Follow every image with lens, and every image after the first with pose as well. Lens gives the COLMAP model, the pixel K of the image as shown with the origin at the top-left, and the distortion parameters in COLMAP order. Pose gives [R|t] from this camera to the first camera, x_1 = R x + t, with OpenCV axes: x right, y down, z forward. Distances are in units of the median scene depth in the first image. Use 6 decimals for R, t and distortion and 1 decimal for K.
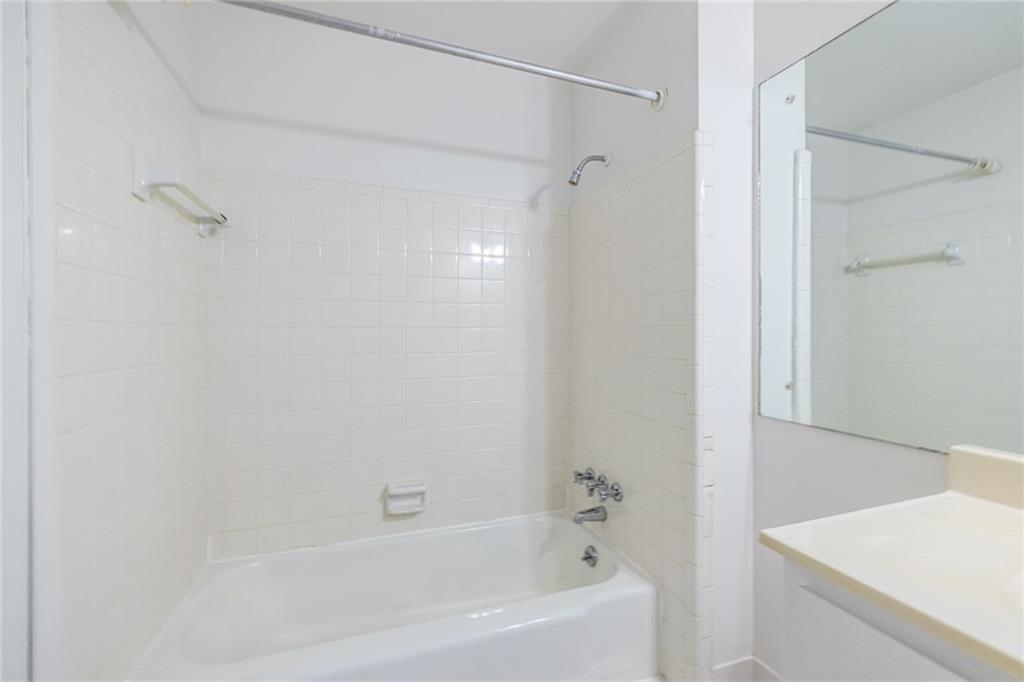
lens RADIAL K [[431.3, 0, 511.4], [0, 431.3, 336.6], [0, 0, 1]] dist [0.001101, 0.000209]
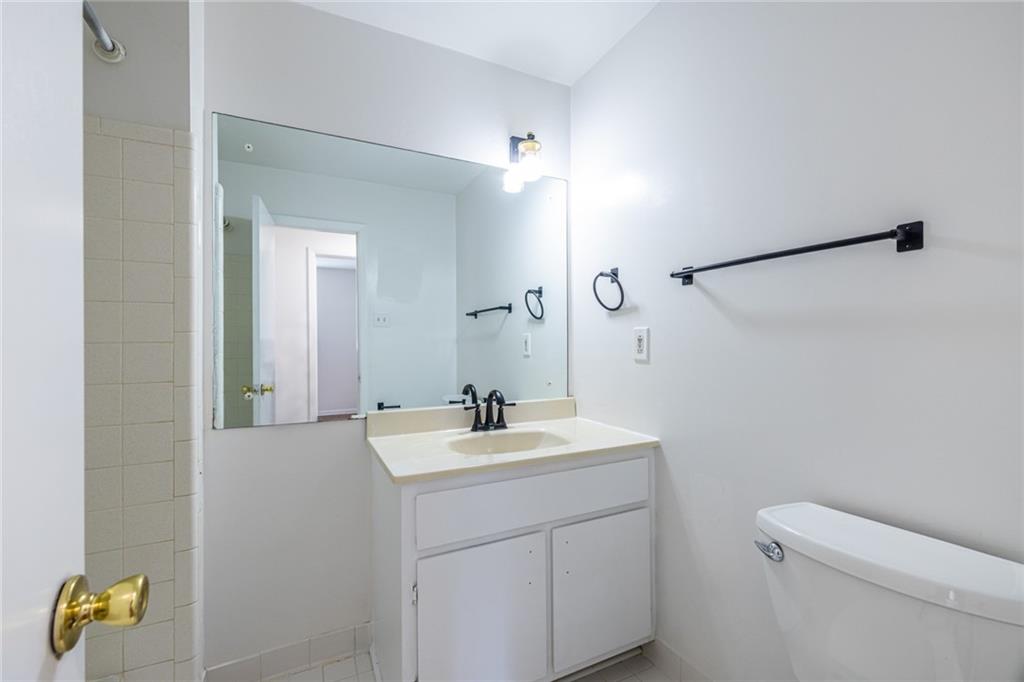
lens RADIAL K [[431.3, 0, 511.4], [0, 431.3, 336.6], [0, 0, 1]] dist [0.001101, 0.000209]
pose [[-0.128038, 0.009029, 0.991728, -0.554120], [0.005542, 0.999949, -0.008389, -0.026849], [-0.991754, 0.004422, -0.128081, 0.419091]]
